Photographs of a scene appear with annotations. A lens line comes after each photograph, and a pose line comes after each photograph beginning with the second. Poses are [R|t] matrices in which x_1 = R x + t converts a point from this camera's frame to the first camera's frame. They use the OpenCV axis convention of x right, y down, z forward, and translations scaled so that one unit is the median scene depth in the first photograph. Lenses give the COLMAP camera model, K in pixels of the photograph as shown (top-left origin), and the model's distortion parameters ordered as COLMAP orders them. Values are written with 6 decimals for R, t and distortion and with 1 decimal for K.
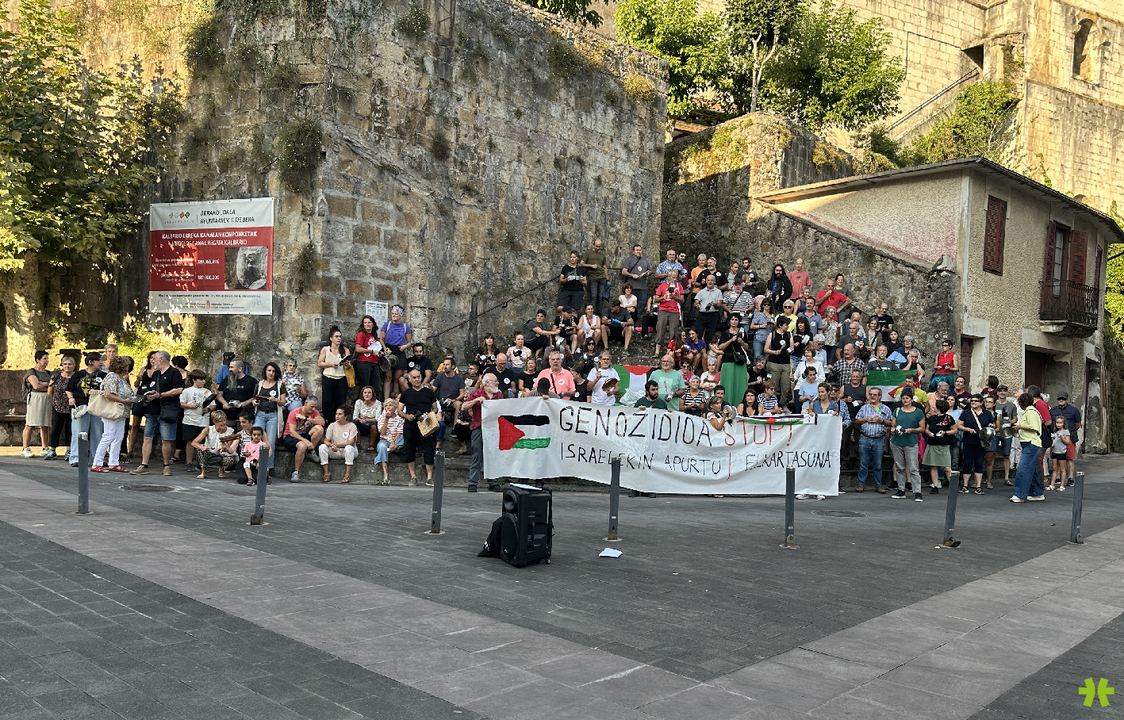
lens RADIAL K [[914.5, 0, 608.5], [0, 914.5, 430.3], [0, 0, 1]] dist [0.102526, -0.129671]
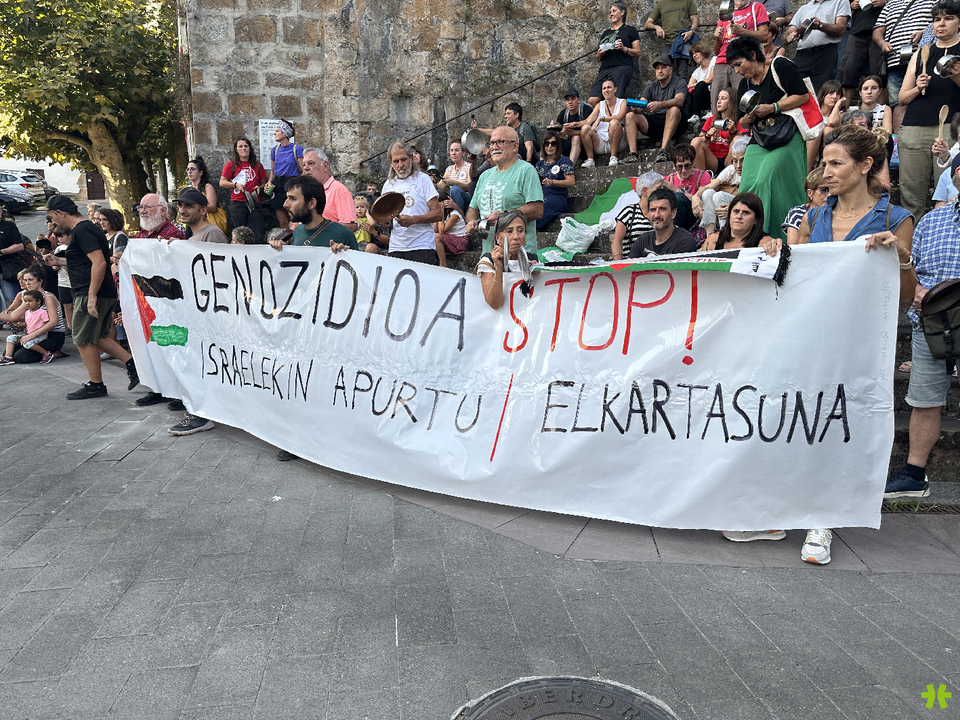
lens RADIAL K [[672.7, 0, 470.4], [0, 672.7, 352.3], [0, 0, 1]] dist [0.068817, -0.081545]
pose [[0.746801, 0.065706, -0.661794, 0.226767], [0.002263, 0.994850, 0.101328, -0.006163], [0.665044, -0.077170, 0.742807, 0.623609]]
